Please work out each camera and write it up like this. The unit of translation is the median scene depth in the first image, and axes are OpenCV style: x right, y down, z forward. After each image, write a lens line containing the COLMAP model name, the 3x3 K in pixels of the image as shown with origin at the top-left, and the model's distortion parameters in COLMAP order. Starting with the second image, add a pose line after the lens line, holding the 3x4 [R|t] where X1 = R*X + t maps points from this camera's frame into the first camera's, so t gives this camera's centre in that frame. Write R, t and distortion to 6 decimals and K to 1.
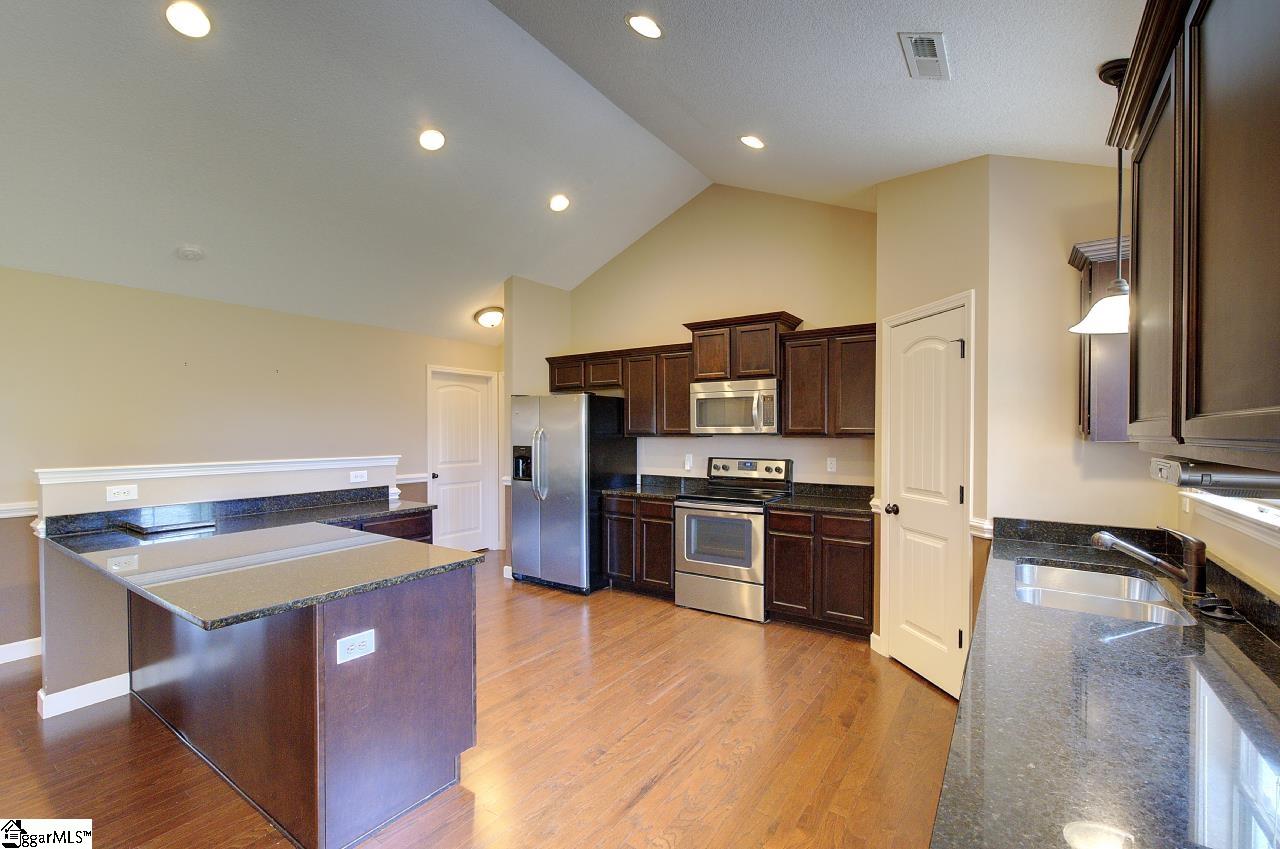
lens RADIAL K [[545.9, 0, 645.2], [0, 545.9, 437.2], [0, 0, 1]] dist [0.000811, 0.000749]
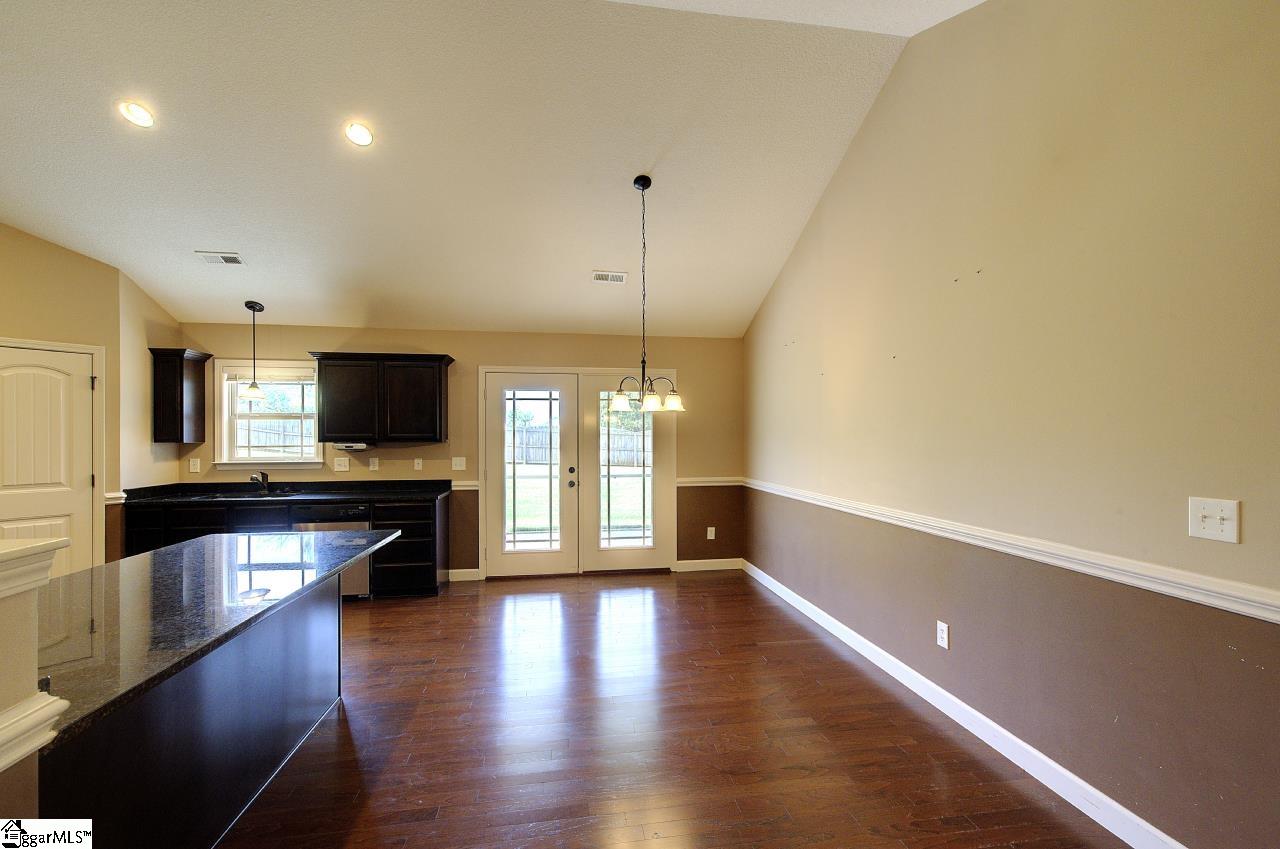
lens RADIAL K [[545.9, 0, 645.2], [0, 545.9, 437.2], [0, 0, 1]] dist [0.000811, 0.000749]
pose [[-0.681155, 0.002753, 0.732134, -0.983788], [0.010465, 0.999927, 0.005975, -0.003432], [-0.732065, 0.011732, -0.681134, 0.575154]]
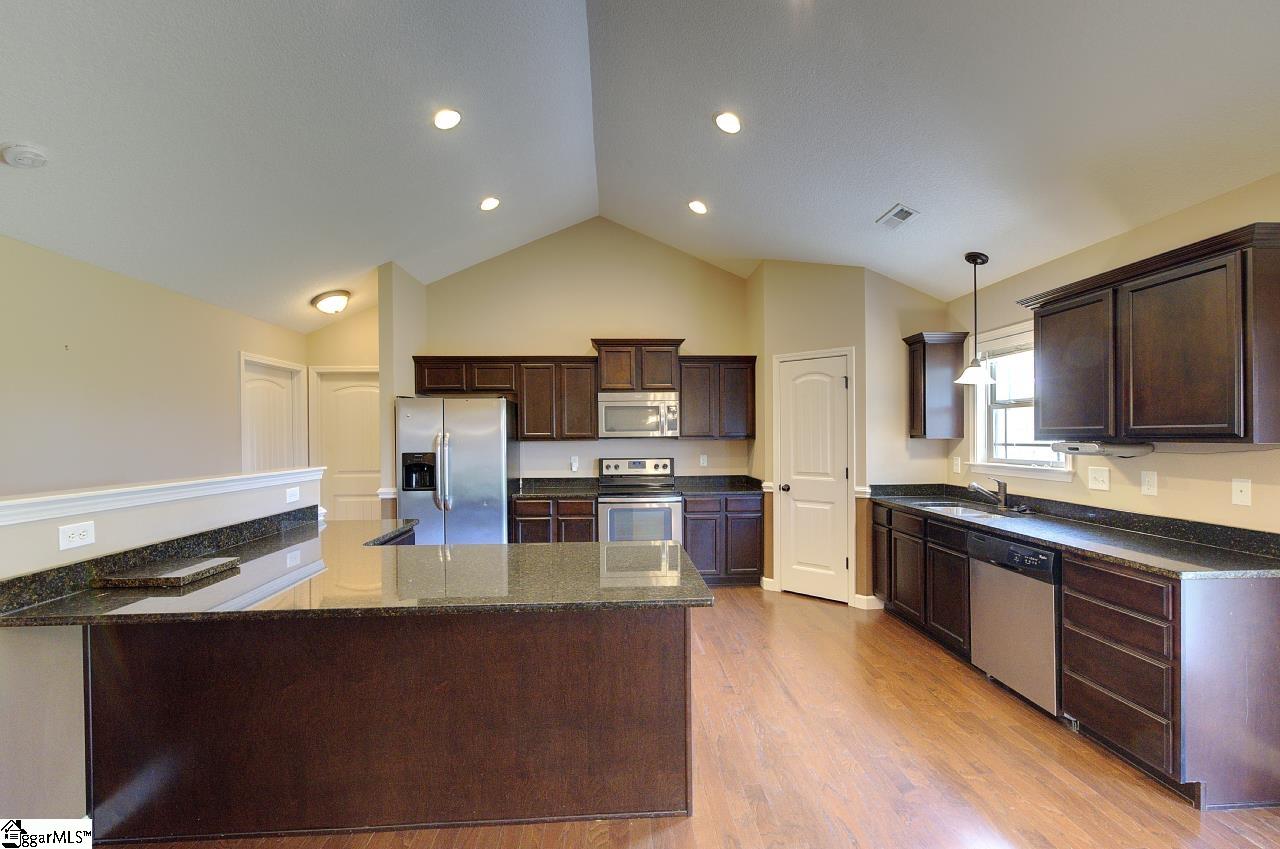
lens RADIAL K [[545.9, 0, 645.2], [0, 545.9, 437.2], [0, 0, 1]] dist [0.000811, 0.000749]
pose [[0.790468, -0.007380, 0.612459, -0.550221], [0.013495, 0.999895, -0.005369, 0.000098], [-0.612355, 0.012509, 0.790484, 0.058866]]
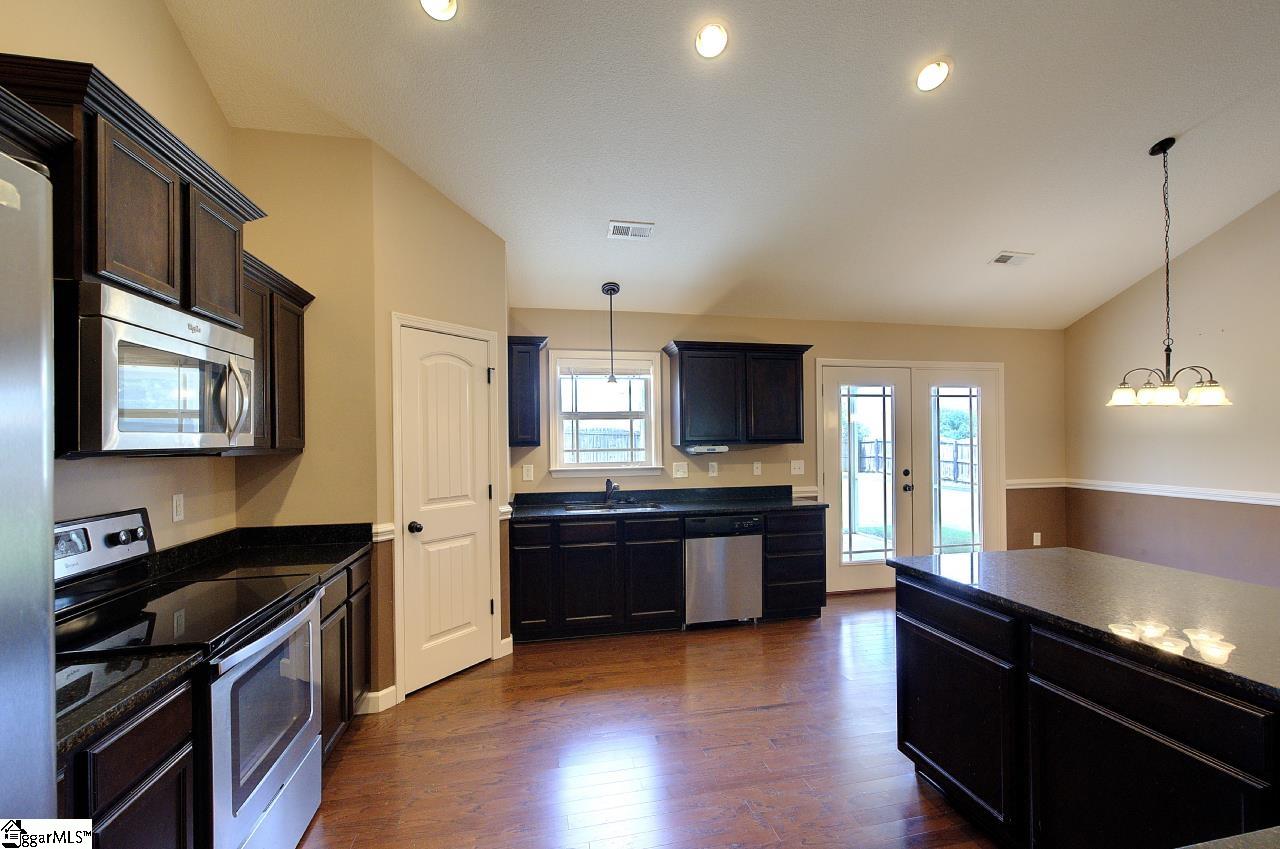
lens RADIAL K [[545.9, 0, 645.2], [0, 545.9, 437.2], [0, 0, 1]] dist [0.000811, 0.000749]
pose [[-0.723944, 0.011197, 0.689768, -0.347016], [0.018549, 0.999823, 0.003237, -0.010996], [-0.689609, 0.015138, -0.724024, 1.051144]]
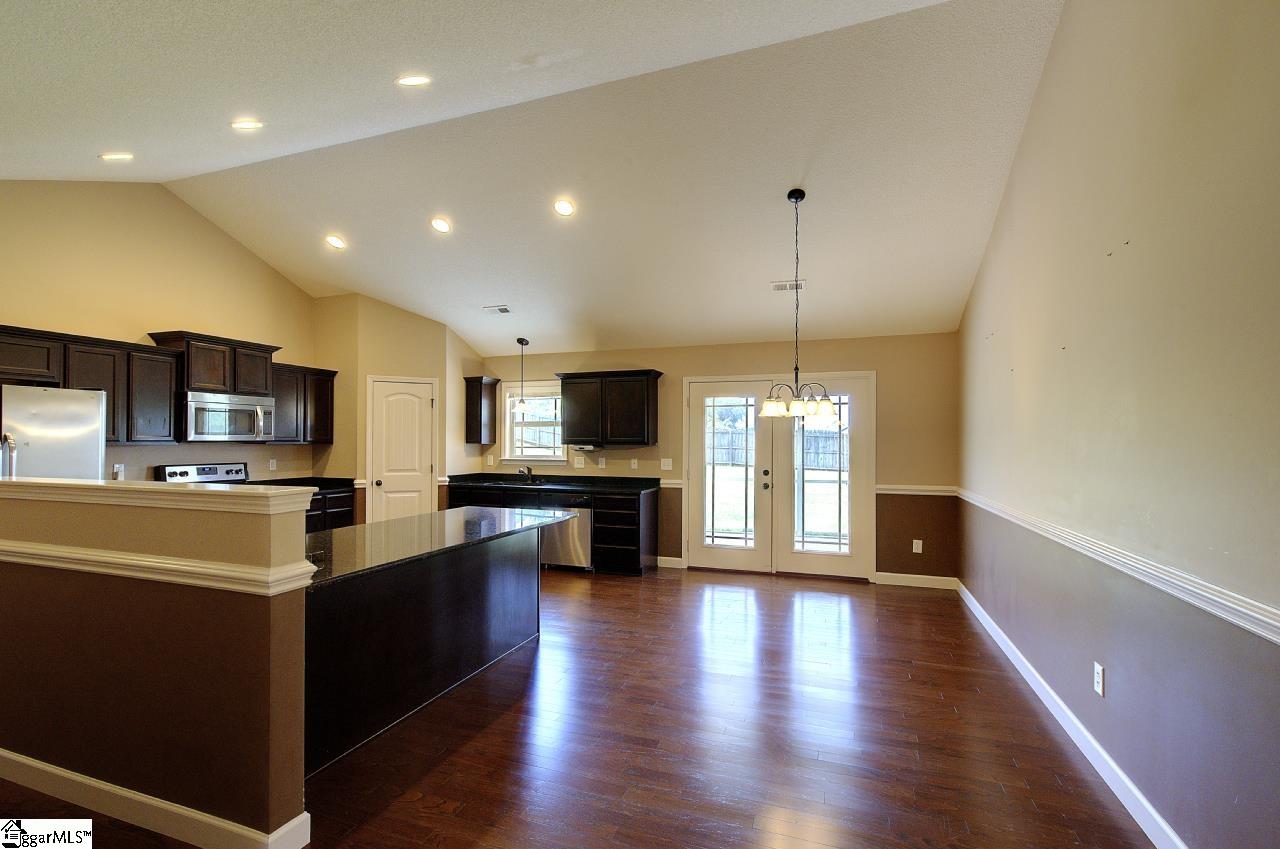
lens RADIAL K [[559.1, 0, 649.0], [0, 559.1, 438.6], [0, 0, 1]] dist [-0.004800, 0.000267]
pose [[-0.253354, 0.004922, 0.967361, -1.172523], [0.007456, 0.999967, -0.003136, -0.001856], [-0.967345, 0.006418, -0.253382, 0.453344]]
